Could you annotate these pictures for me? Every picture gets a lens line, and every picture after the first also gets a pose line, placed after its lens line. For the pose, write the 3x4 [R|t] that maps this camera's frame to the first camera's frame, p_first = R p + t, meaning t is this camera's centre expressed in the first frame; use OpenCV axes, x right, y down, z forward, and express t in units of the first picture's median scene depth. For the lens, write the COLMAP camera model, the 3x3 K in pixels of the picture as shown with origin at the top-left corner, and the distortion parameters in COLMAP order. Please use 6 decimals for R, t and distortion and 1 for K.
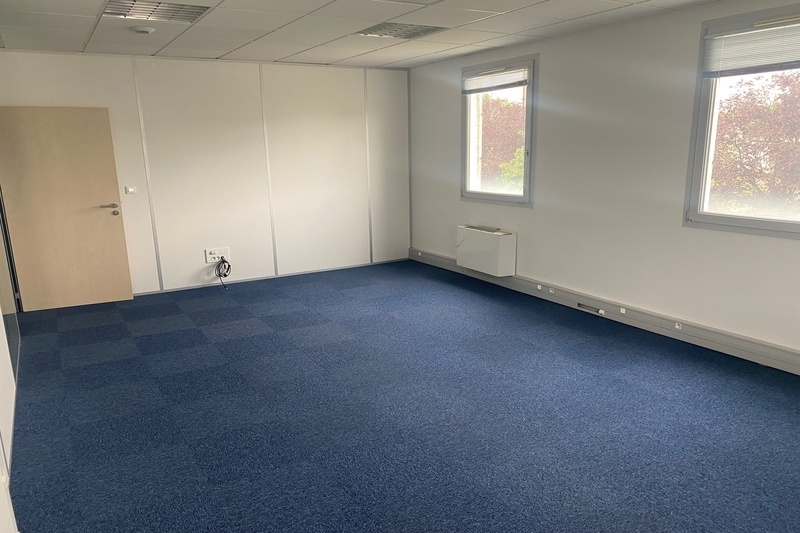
lens RADIAL K [[614.3, 0, 400.0], [0, 614.3, 266.5], [0, 0, 1]] dist [-0.003189, -0.005174]
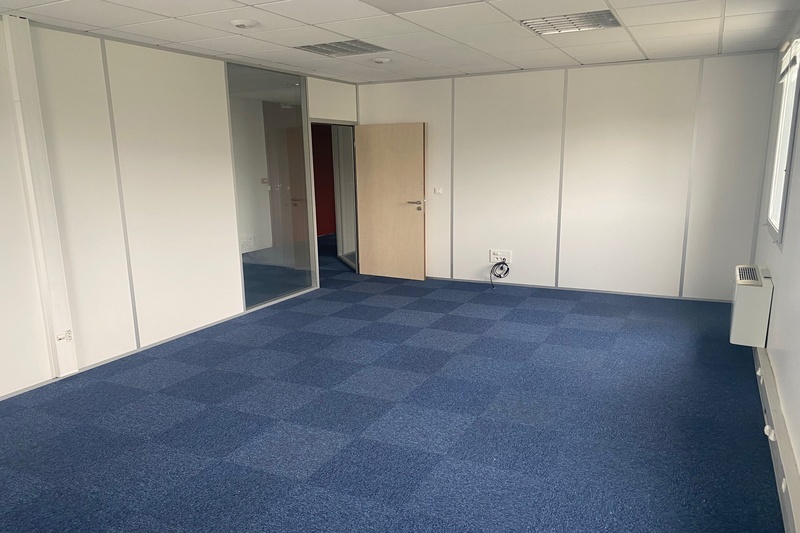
lens RADIAL K [[592.3, 0, 400.5], [0, 592.3, 289.2], [0, 0, 1]] dist [0.000934, -0.002820]
pose [[0.537803, 0.194625, -0.820298, 0.513620], [-0.161650, 0.978741, 0.126236, -0.071137], [0.827428, 0.064711, 0.557831, 0.307103]]
